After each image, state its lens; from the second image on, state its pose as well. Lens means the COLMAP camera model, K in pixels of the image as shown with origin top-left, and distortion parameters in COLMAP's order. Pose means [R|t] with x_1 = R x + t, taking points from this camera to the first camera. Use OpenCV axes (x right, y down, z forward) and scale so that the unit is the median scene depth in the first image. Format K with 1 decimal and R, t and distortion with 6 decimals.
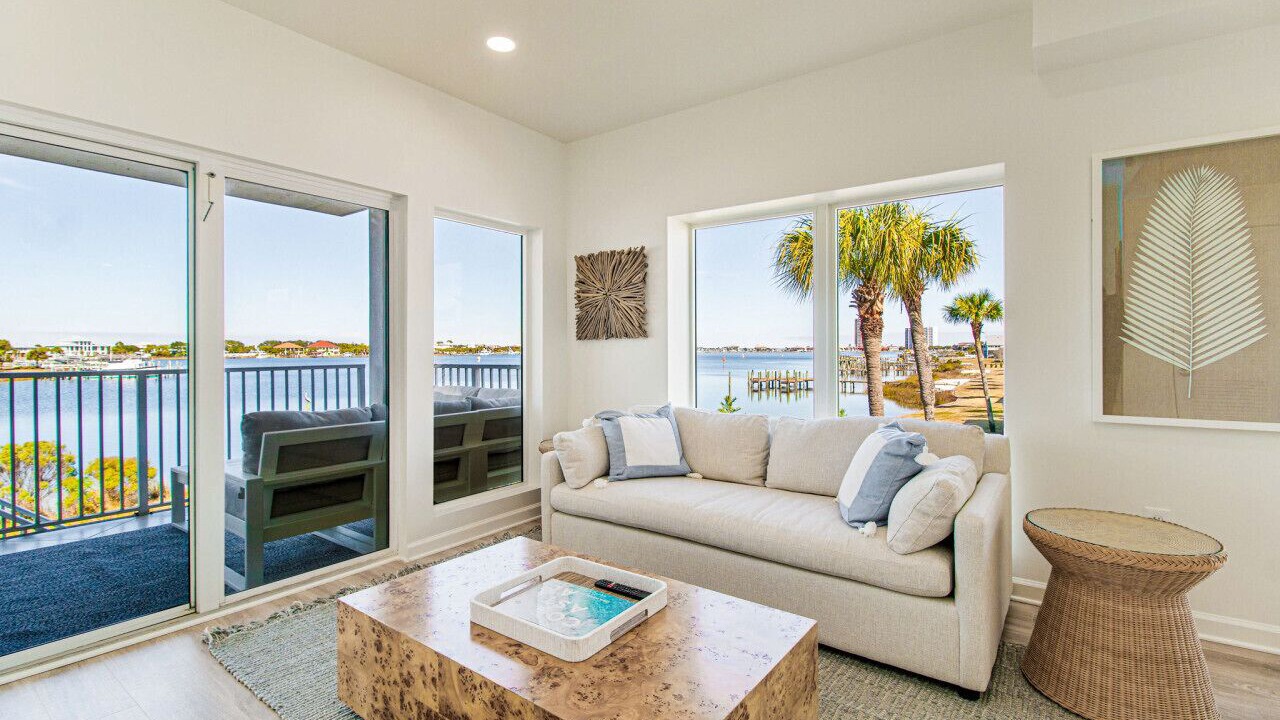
lens RADIAL K [[567.9, 0, 640.0], [0, 567.9, 360.0], [0, 0, 1]] dist [-0.001536, -0.000294]
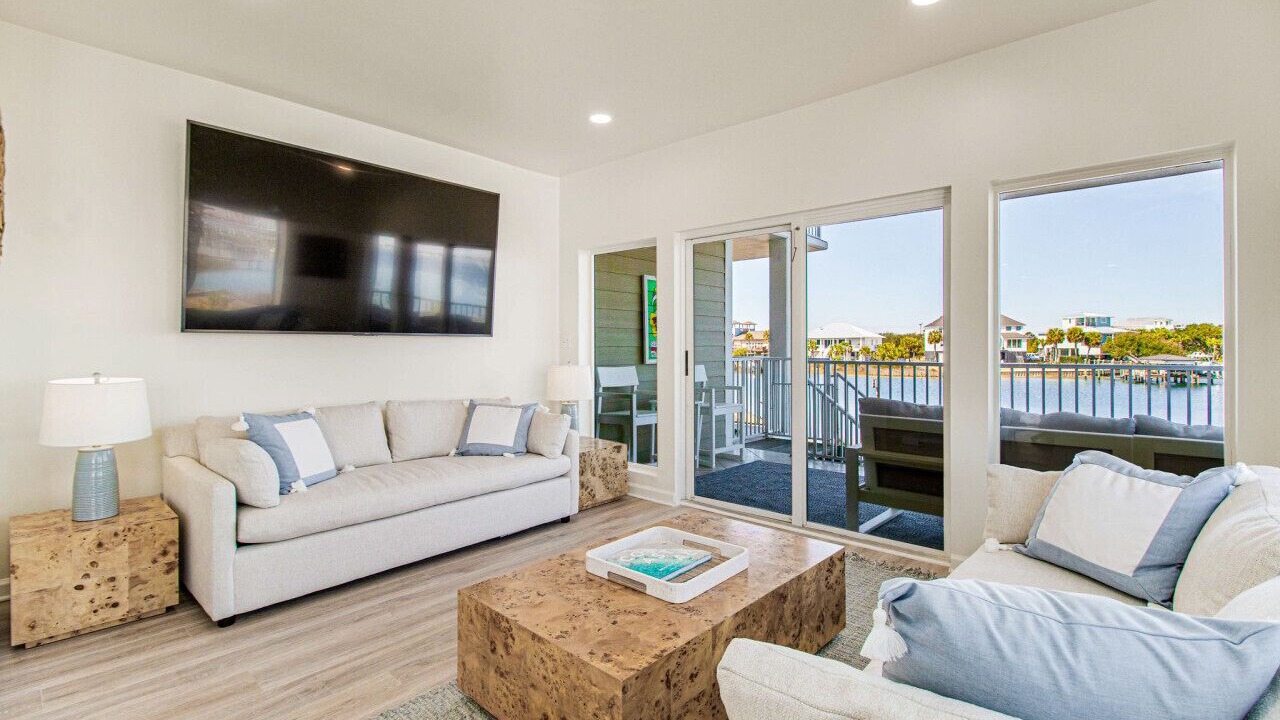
lens RADIAL K [[575.9, 0, 632.6], [0, 575.9, 344.0], [0, 0, 1]] dist [-0.000881, -0.000678]
pose [[-0.106281, -0.002405, -0.994333, 0.660973], [-0.014106, 0.999900, -0.000911, -0.017627], [0.994236, 0.013930, -0.106304, 0.633577]]
